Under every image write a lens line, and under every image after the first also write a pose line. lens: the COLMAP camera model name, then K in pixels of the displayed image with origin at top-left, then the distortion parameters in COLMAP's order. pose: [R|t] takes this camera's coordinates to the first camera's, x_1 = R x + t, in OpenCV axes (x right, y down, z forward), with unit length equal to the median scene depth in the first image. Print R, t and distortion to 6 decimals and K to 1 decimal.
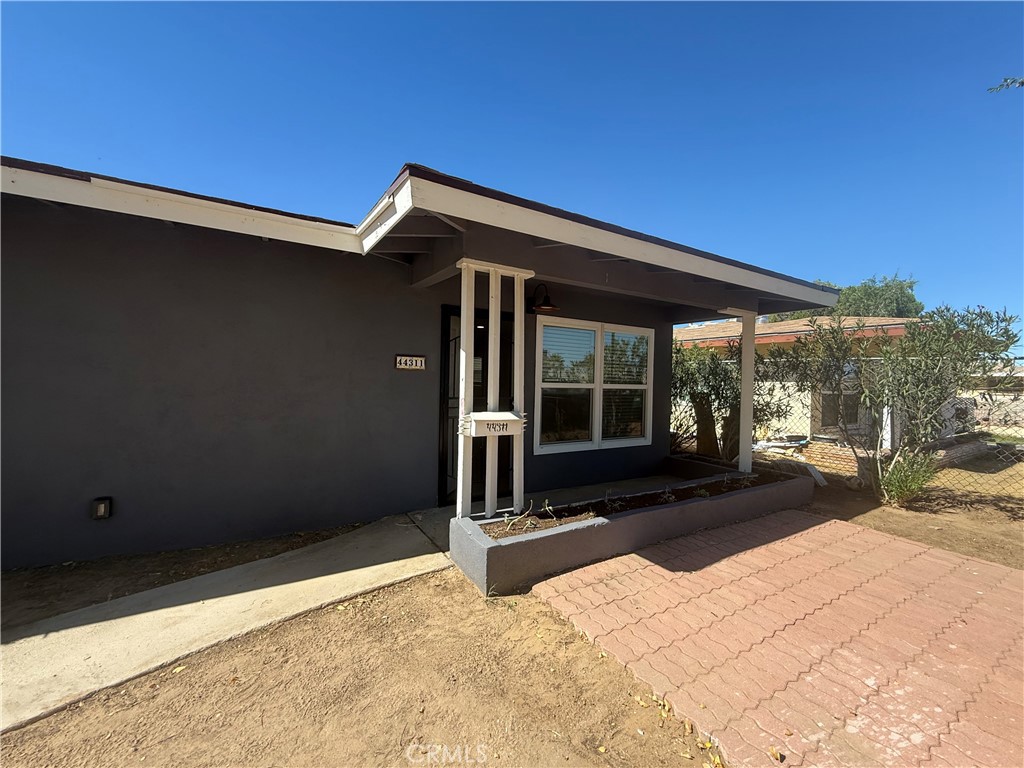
lens RADIAL K [[408.1, 0, 504.5], [0, 408.1, 384.0], [0, 0, 1]] dist [-0.001655, -0.000081]
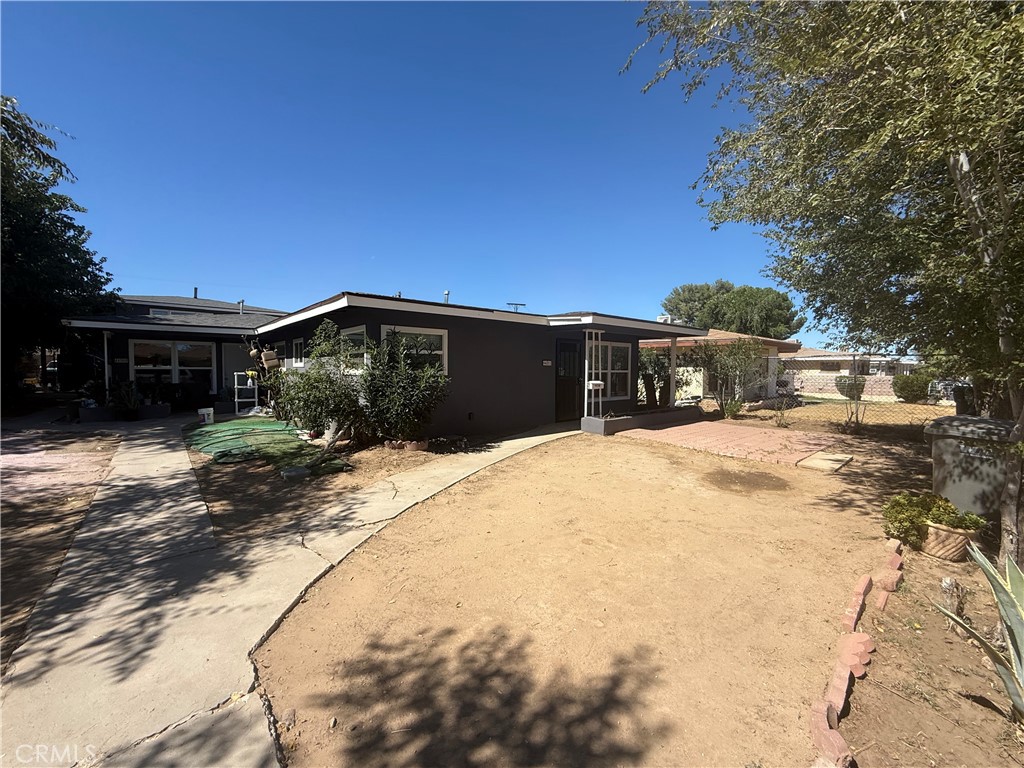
lens RADIAL K [[408.1, 0, 518.4], [0, 408.1, 384.9], [0, 0, 1]] dist [-0.001655, -0.000081]
pose [[0.981888, -0.021706, 0.188213, -0.607903], [0.014639, 0.999137, 0.038859, -0.012955], [-0.188894, -0.035400, 0.981359, -0.955426]]
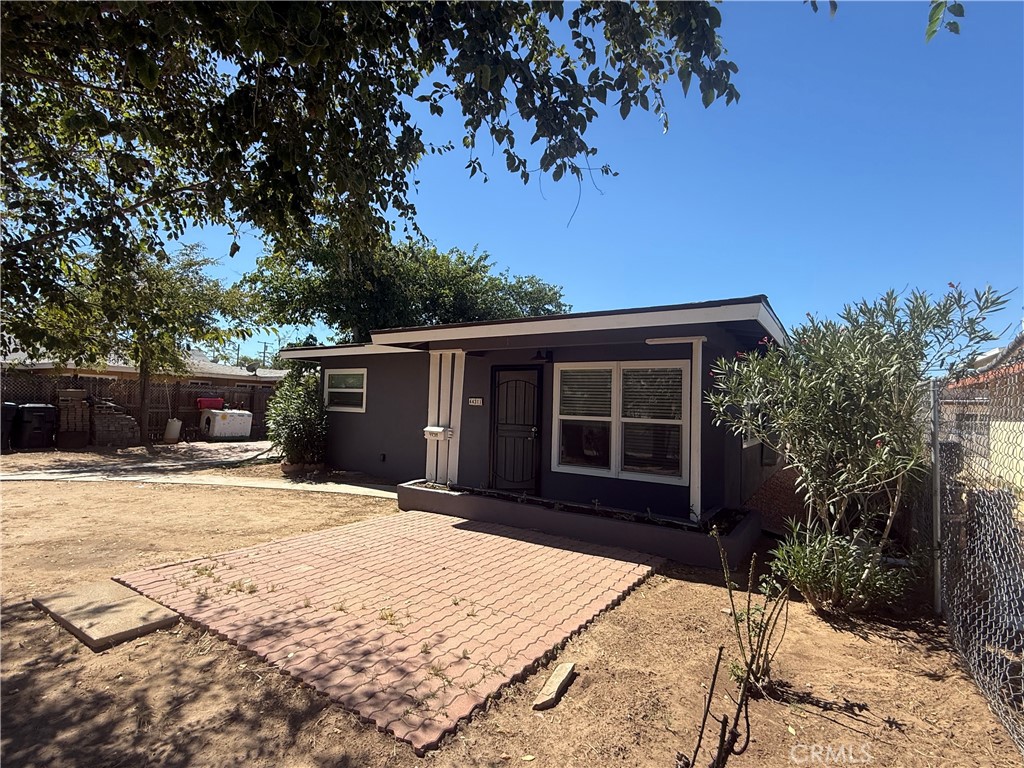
lens RADIAL K [[503.8, 0, 511.1], [0, 503.8, 384.1], [0, 0, 1]] dist [0.001140, 0.000084]
pose [[0.445771, -0.050668, -0.893712, 1.219980], [-0.027588, 0.997145, -0.070292, 0.013107], [0.894722, 0.055989, 0.443100, 0.140538]]
